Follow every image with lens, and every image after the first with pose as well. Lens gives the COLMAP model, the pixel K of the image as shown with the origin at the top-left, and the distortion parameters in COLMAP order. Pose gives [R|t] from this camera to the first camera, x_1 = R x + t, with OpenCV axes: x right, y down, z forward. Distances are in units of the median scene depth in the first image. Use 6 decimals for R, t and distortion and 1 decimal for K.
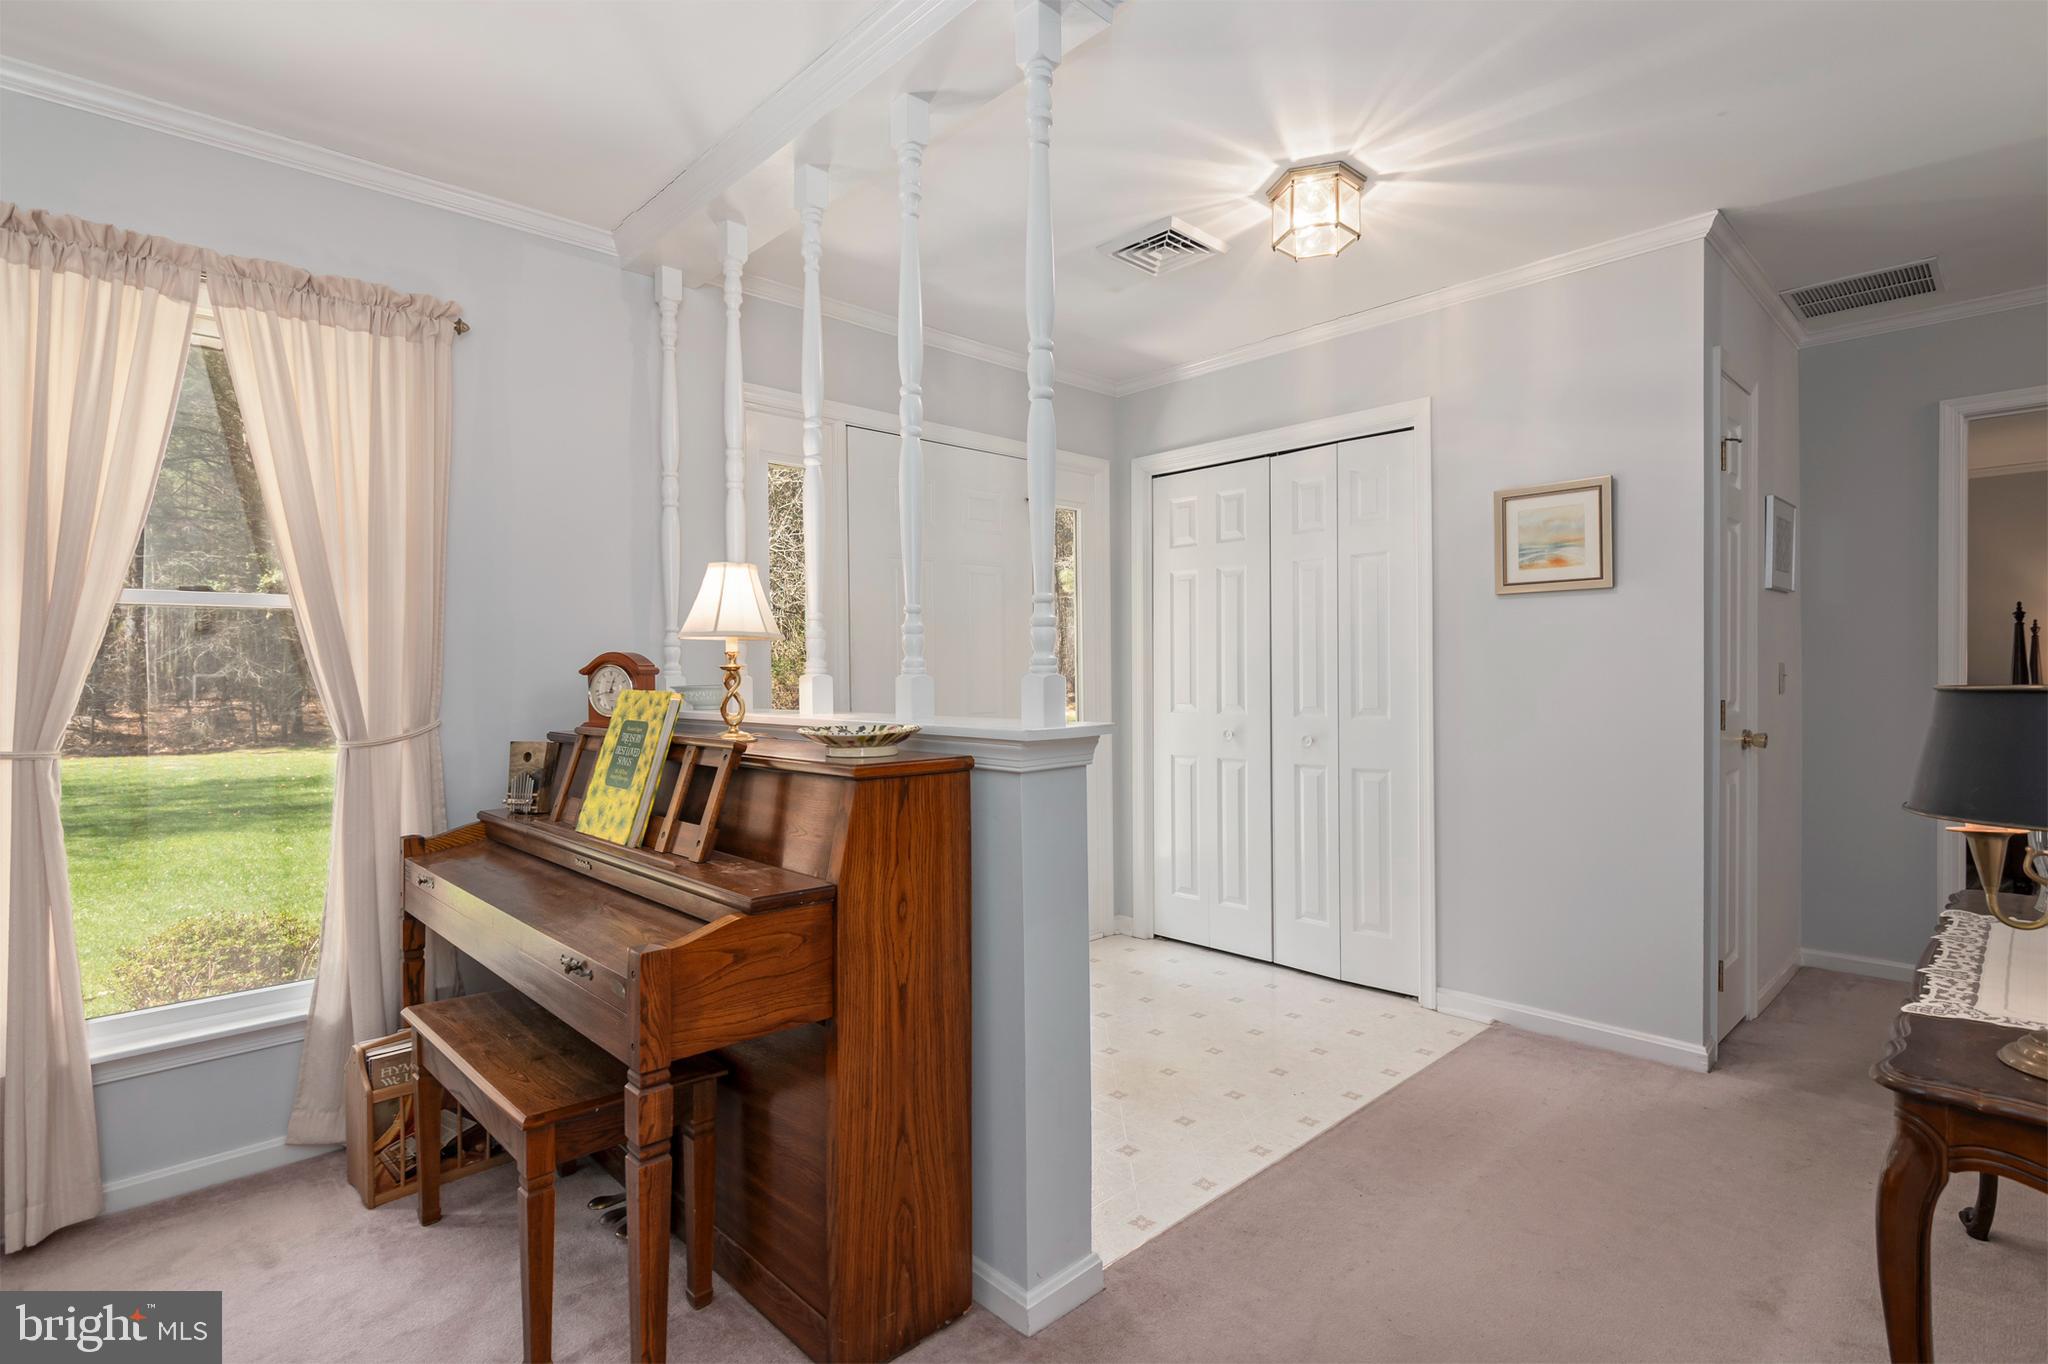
lens RADIAL K [[1007.4, 0, 1009.6], [0, 1007.4, 686.3], [0, 0, 1]] dist [-0.002310, -0.000217]
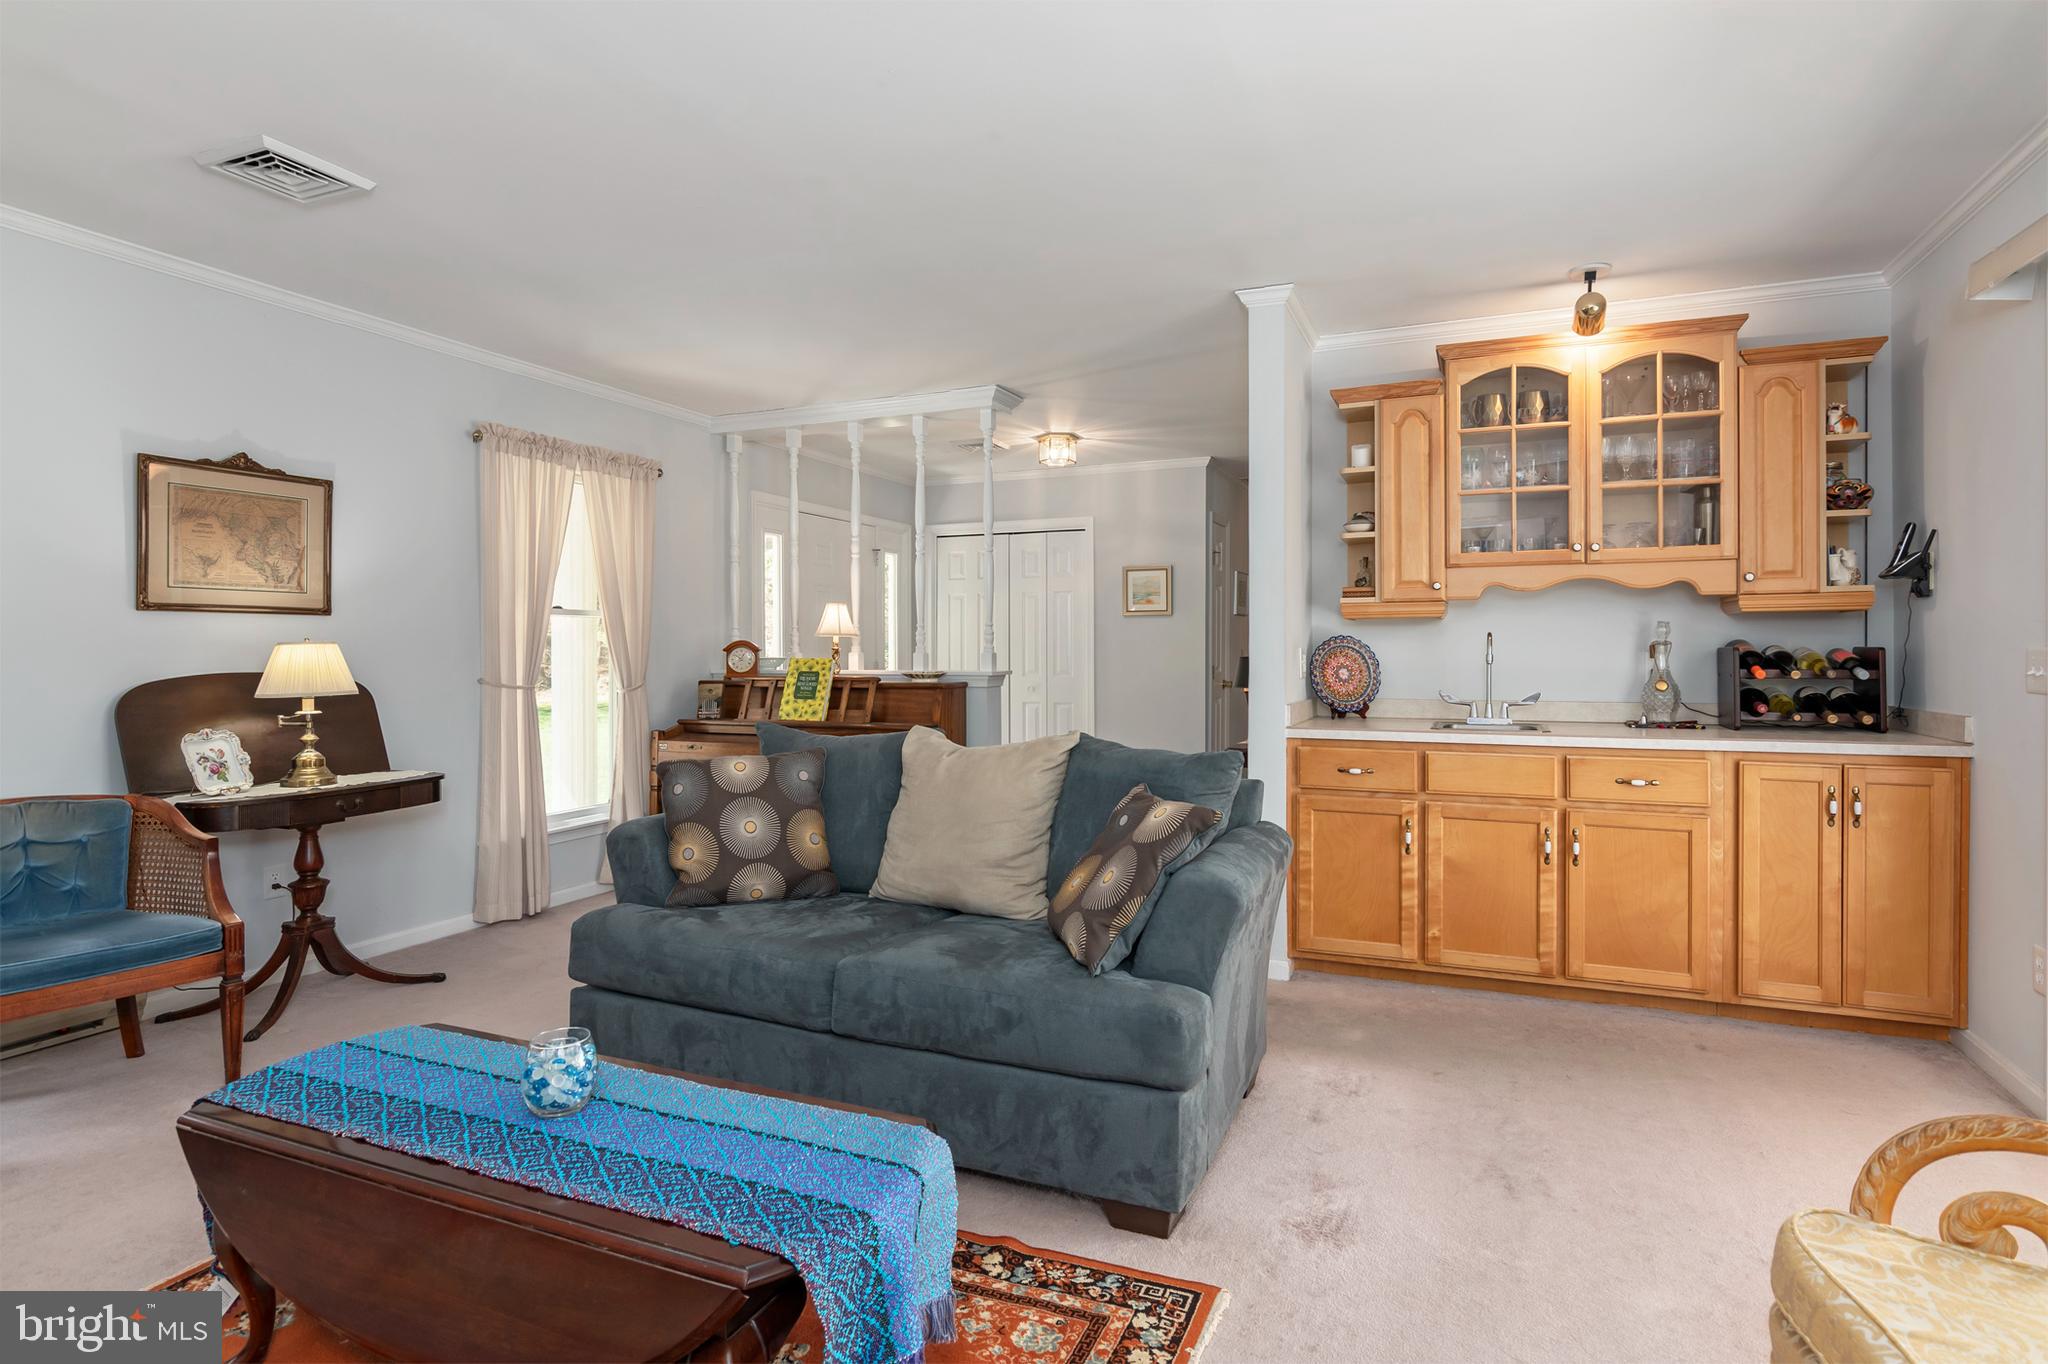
lens RADIAL K [[1012.4, 0, 1024.0], [0, 1012.4, 682.0], [0, 0, 1]] dist [0.011763, -0.000072]
pose [[0.923563, -0.005826, 0.383403, -0.605821], [0.000661, 0.999907, 0.013601, 0.020888], [-0.383447, -0.012308, 0.923481, -1.019774]]
